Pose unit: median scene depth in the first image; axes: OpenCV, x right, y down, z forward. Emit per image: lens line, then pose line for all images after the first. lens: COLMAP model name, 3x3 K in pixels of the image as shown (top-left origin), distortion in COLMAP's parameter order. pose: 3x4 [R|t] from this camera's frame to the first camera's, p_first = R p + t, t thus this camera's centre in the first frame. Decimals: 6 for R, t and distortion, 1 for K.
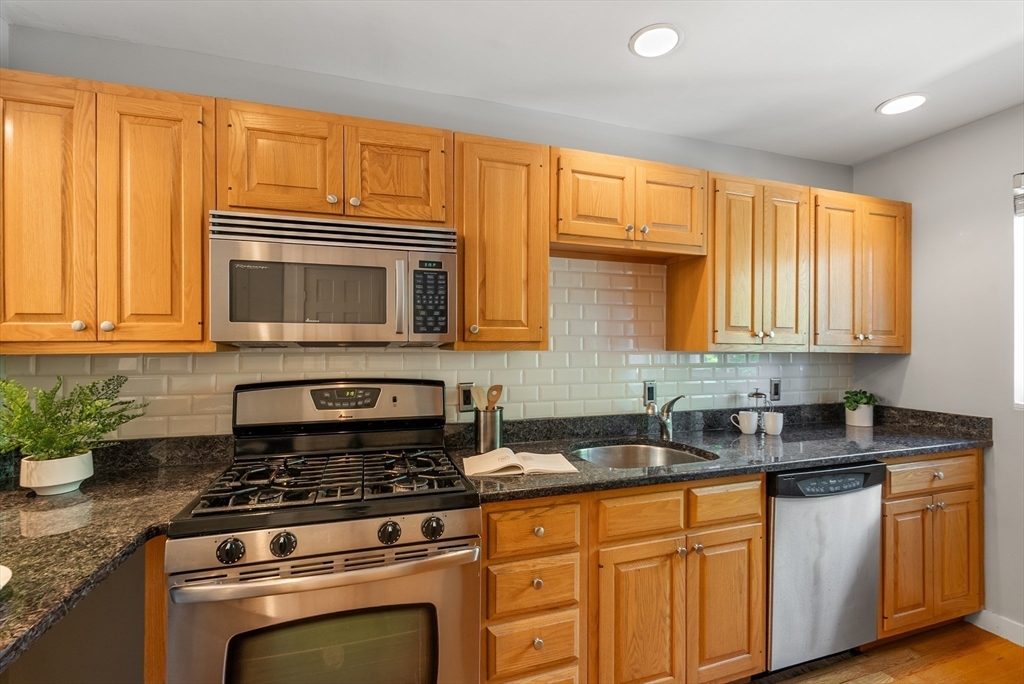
lens RADIAL K [[462.7, 0, 513.5], [0, 462.7, 345.2], [0, 0, 1]] dist [-0.002167, 0.000049]
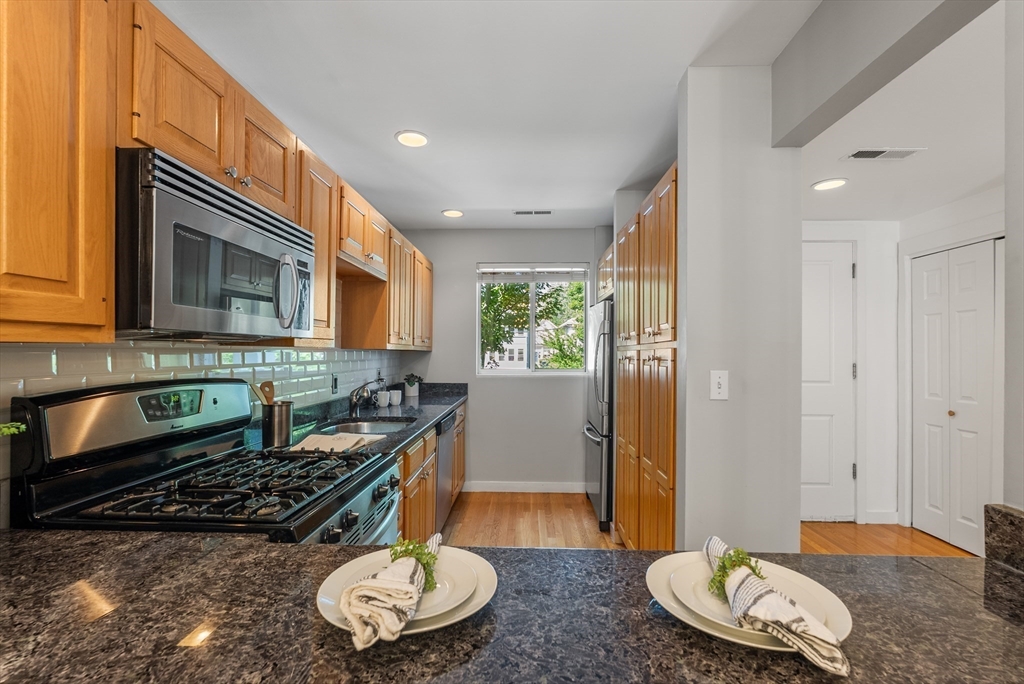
lens RADIAL K [[462.7, 0, 513.5], [0, 462.7, 345.2], [0, 0, 1]] dist [-0.002167, 0.000049]
pose [[0.340556, 0.010568, 0.940165, -0.995313], [-0.000346, 0.999938, -0.011115, 0.023250], [-0.940224, 0.003460, 0.340538, 0.194106]]
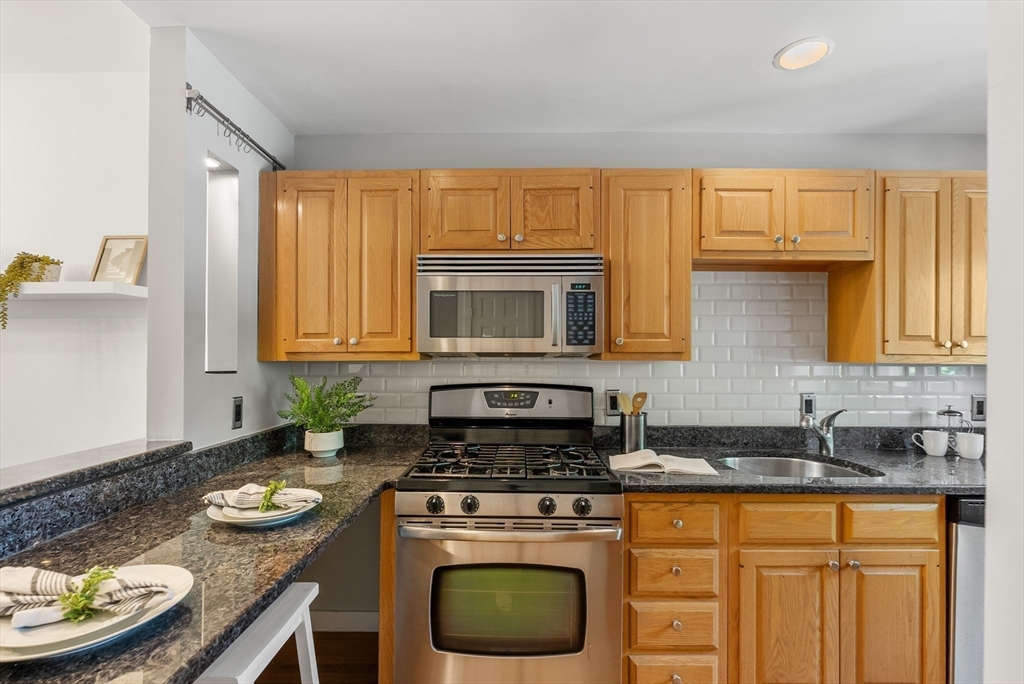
lens RADIAL K [[459.6, 0, 507.2], [0, 459.6, 352.2], [0, 0, 1]] dist [-0.010694, 0.000101]
pose [[0.943681, -0.000306, -0.330857, 0.028567], [-0.002360, 0.999968, -0.007658, 0.001038], [0.330849, 0.008007, 0.943650, -0.149397]]
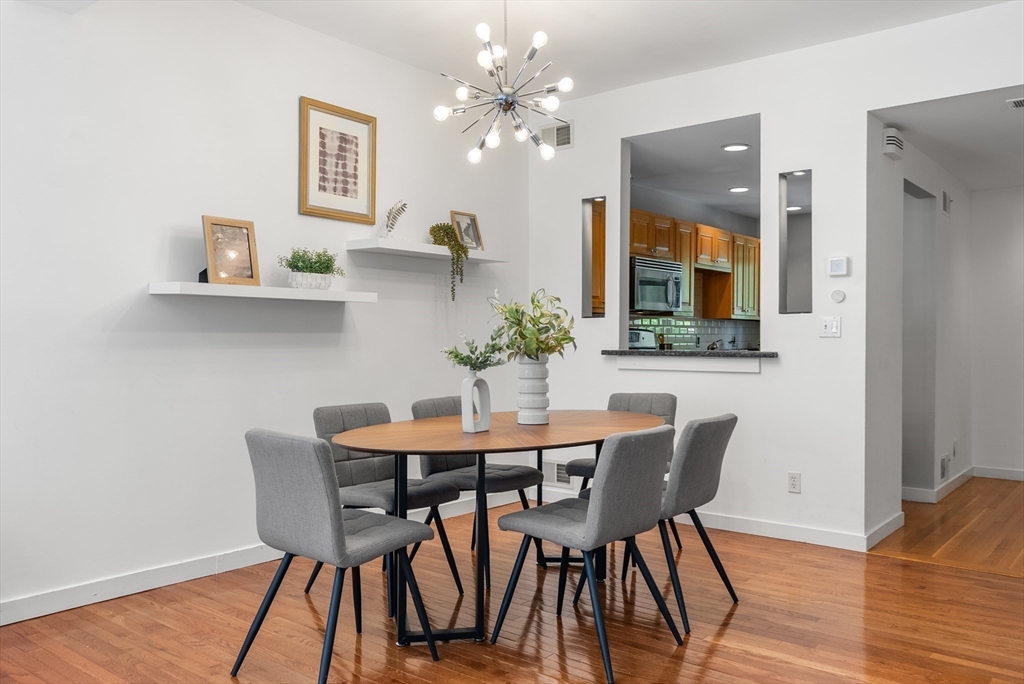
lens RADIAL K [[815.1, 0, 519.6], [0, 815.1, 336.2], [0, 0, 1]] dist [0.033807, -0.000623]
pose [[0.829633, -0.002621, 0.558303, -3.132750], [0.002710, 0.999996, 0.000667, 0.115293], [-0.558303, 0.000959, 0.829637, -1.974586]]
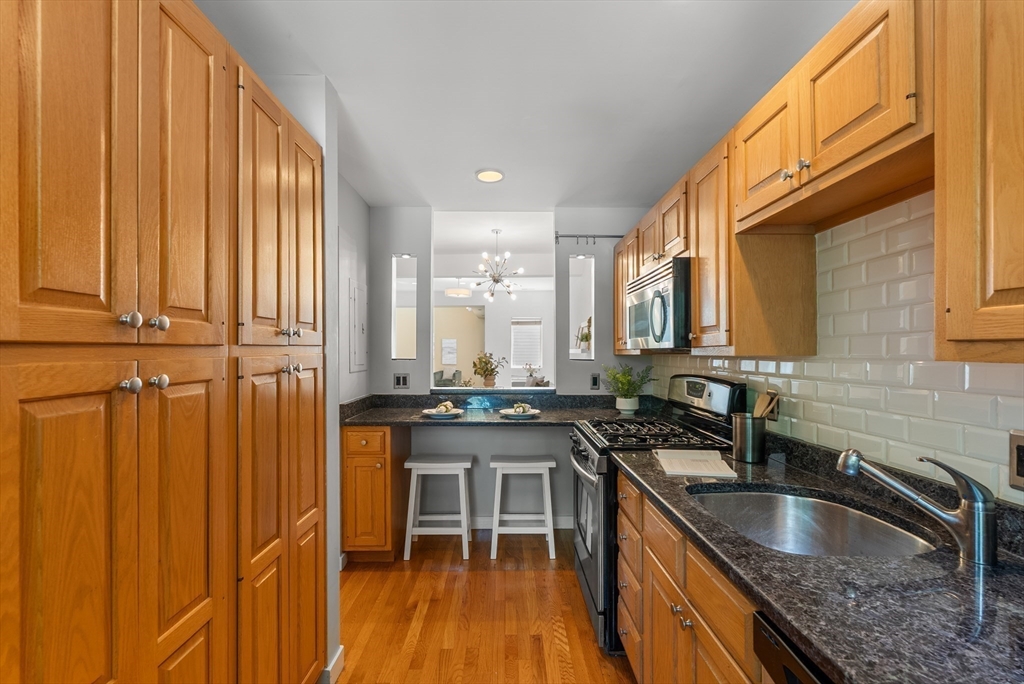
lens RADIAL K [[462.7, 0, 513.5], [0, 462.7, 345.2], [0, 0, 1]] dist [-0.002167, 0.000049]
pose [[-0.299807, -0.014121, -0.953895, 1.203288], [-0.004635, 0.999900, -0.013345, 0.010726], [0.953989, 0.000420, -0.299842, 0.968308]]
